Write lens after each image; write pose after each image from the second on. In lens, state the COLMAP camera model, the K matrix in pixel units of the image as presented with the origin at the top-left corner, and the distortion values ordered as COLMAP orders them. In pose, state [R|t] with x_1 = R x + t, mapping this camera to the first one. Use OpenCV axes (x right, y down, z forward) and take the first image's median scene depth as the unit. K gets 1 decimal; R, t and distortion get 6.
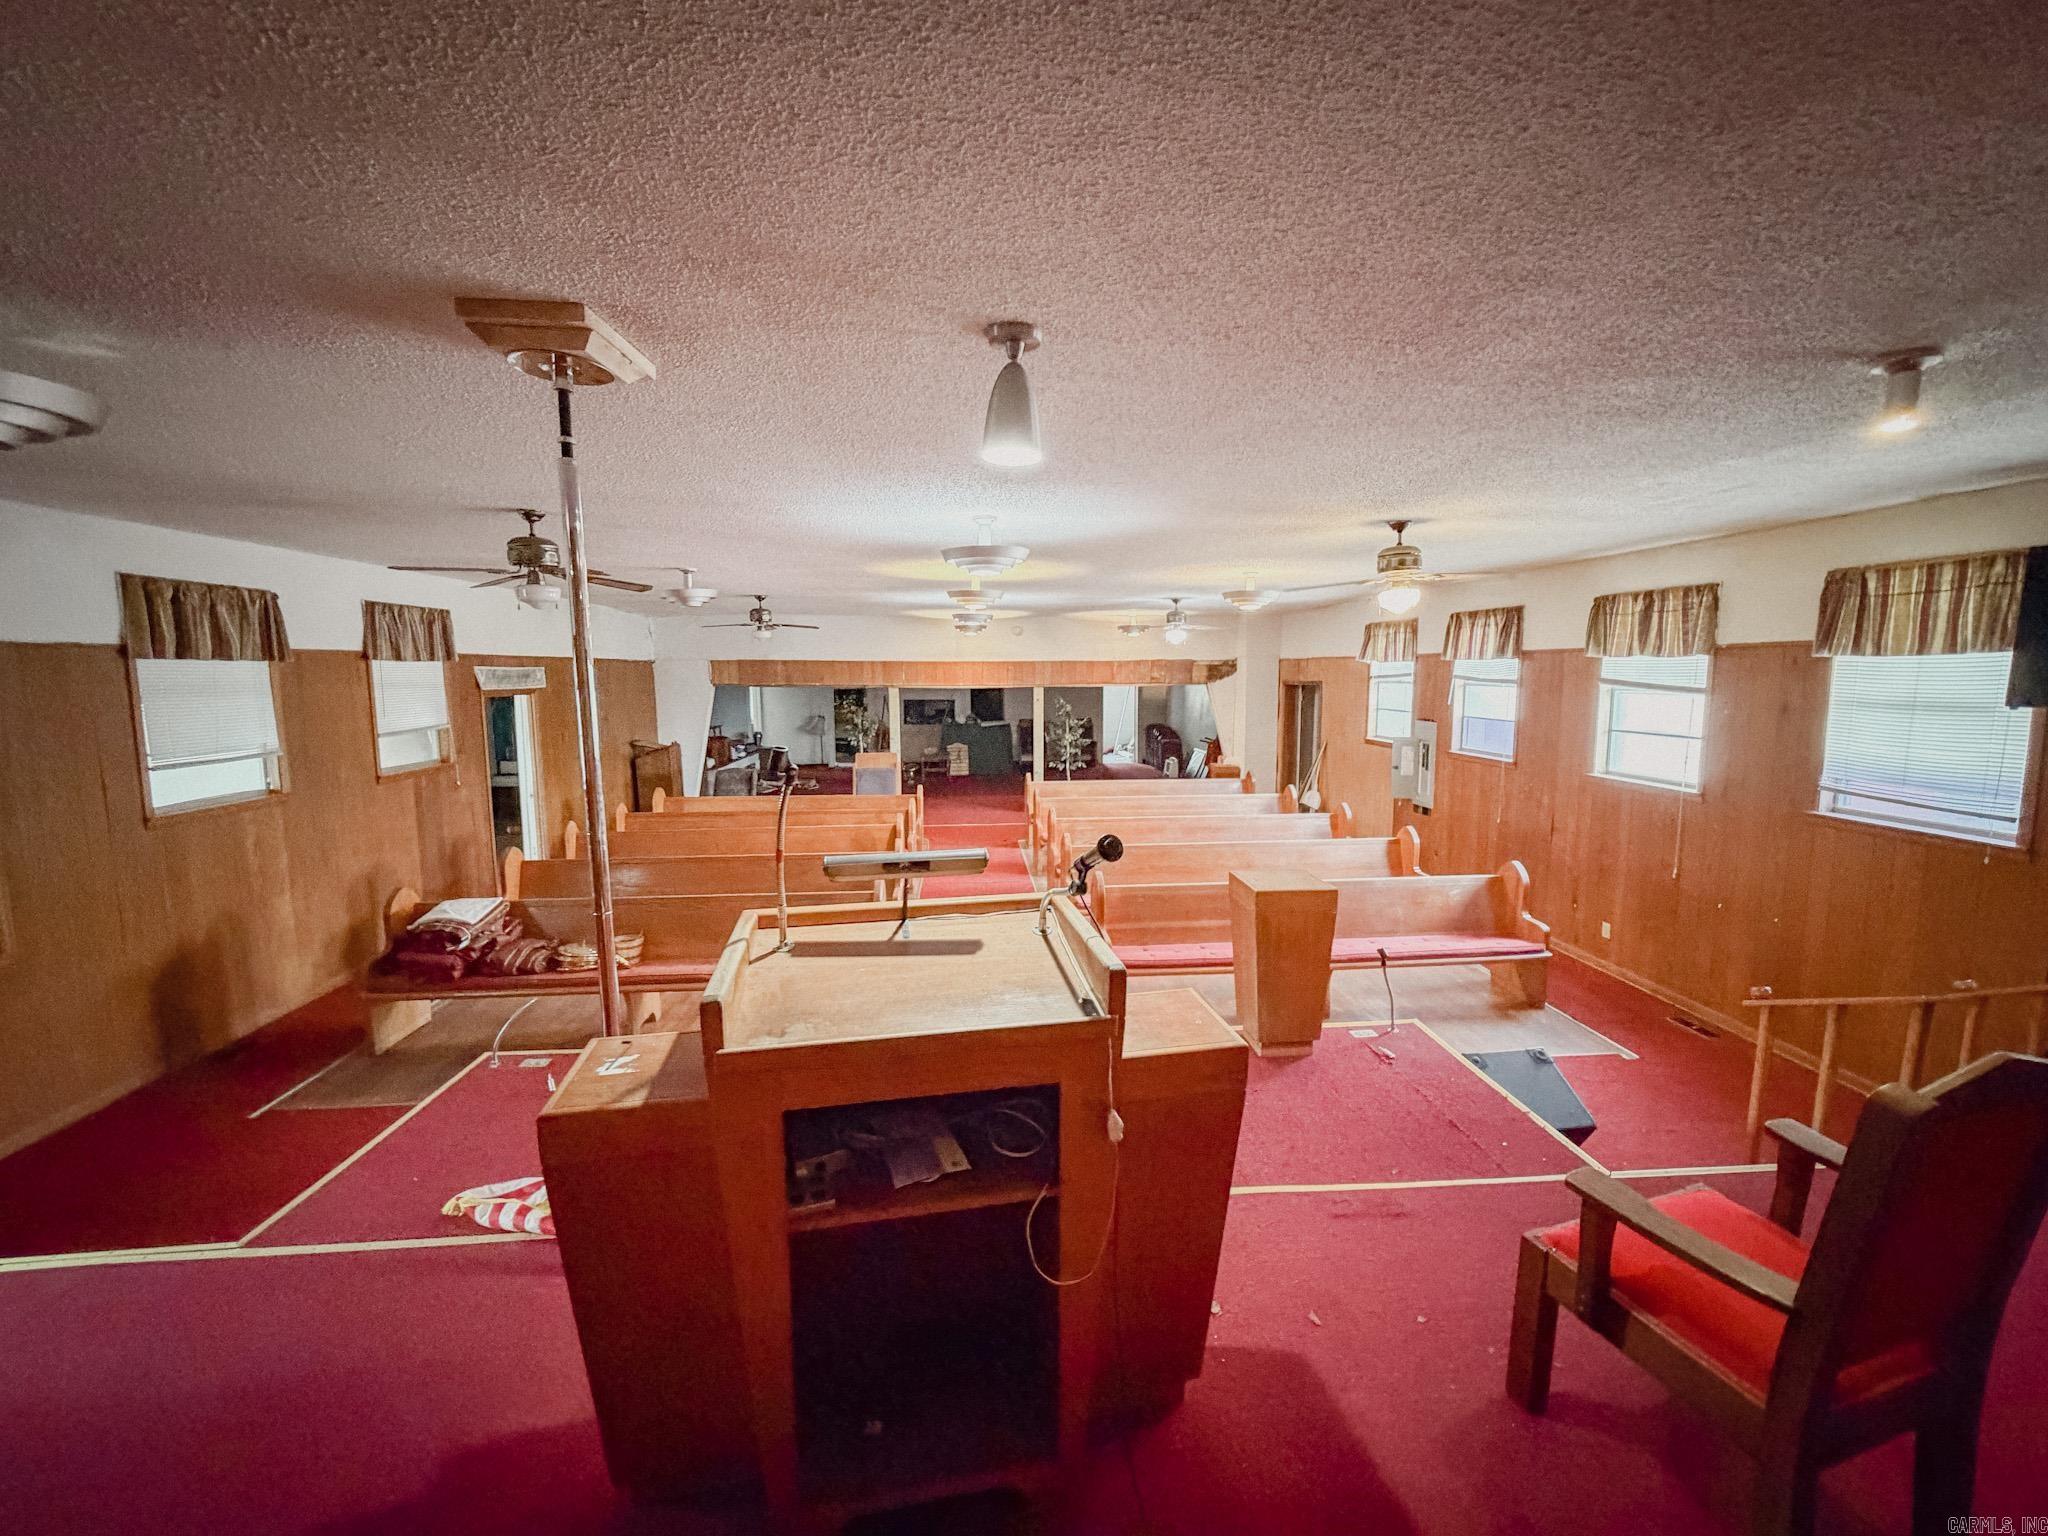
lens RADIAL K [[825.0, 0, 1024.3], [0, 825.0, 770.4], [0, 0, 1]] dist [-0.000869, -0.000015]
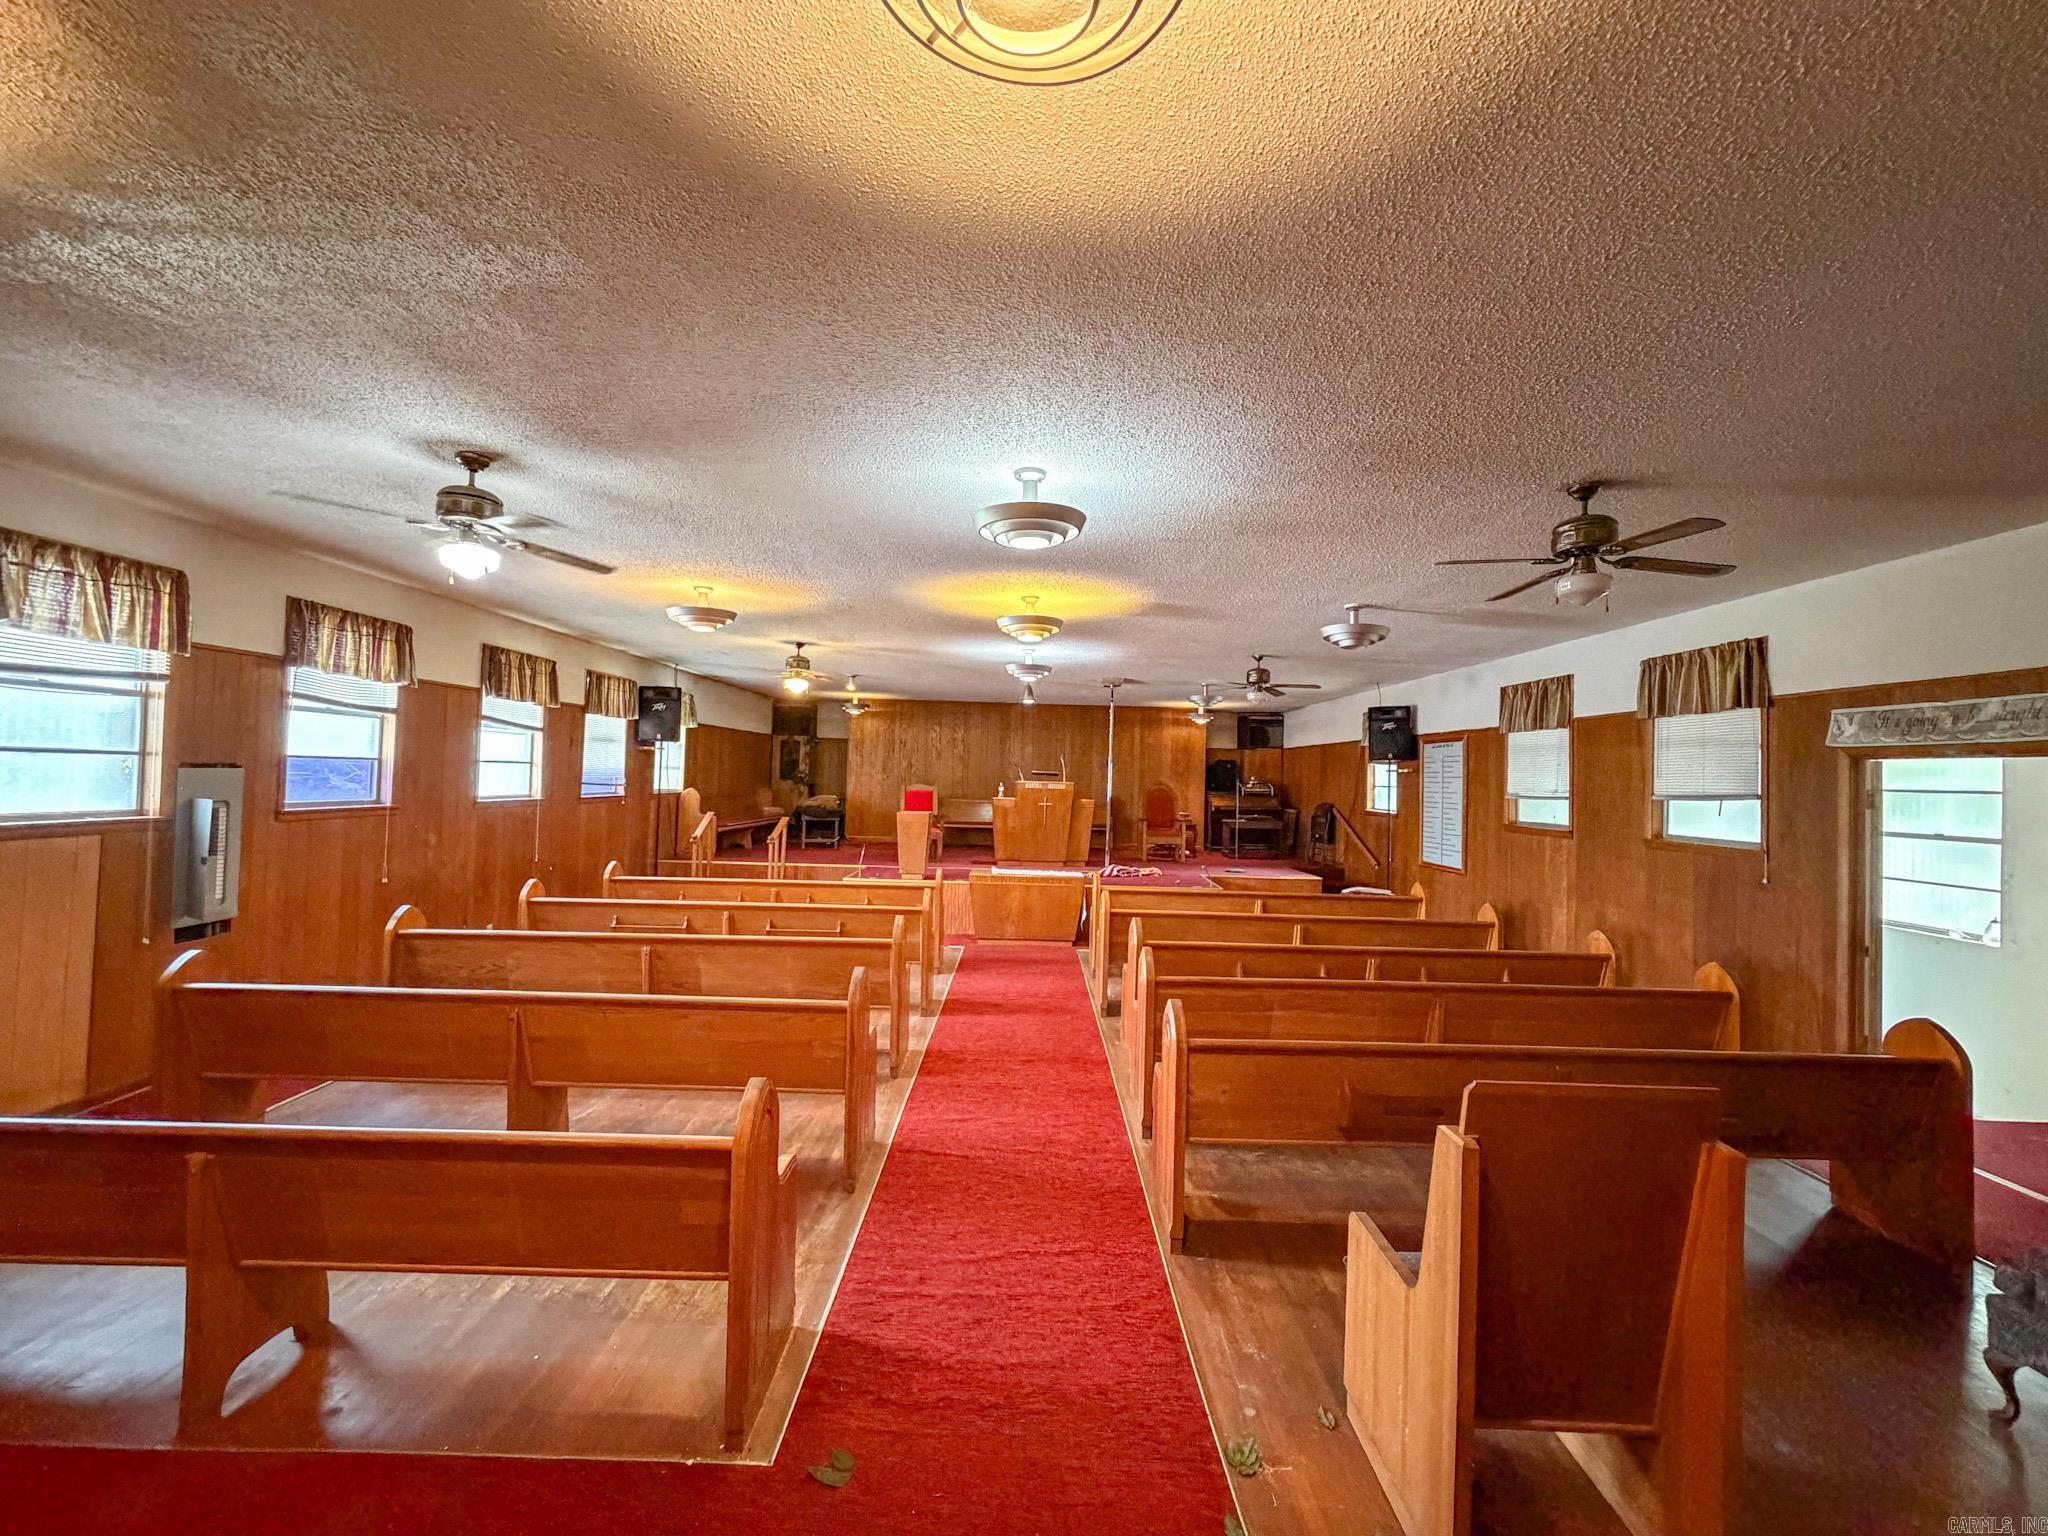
lens RADIAL K [[825.0, 0, 1025.5], [0, 825.0, 761.5], [0, 0, 1]] dist [-0.000869, -0.000015]
pose [[-0.995198, -0.023596, 0.094995, -0.156355], [-0.013607, 0.994436, 0.104461, -0.177802], [-0.096932, 0.102667, -0.989982, 2.067568]]
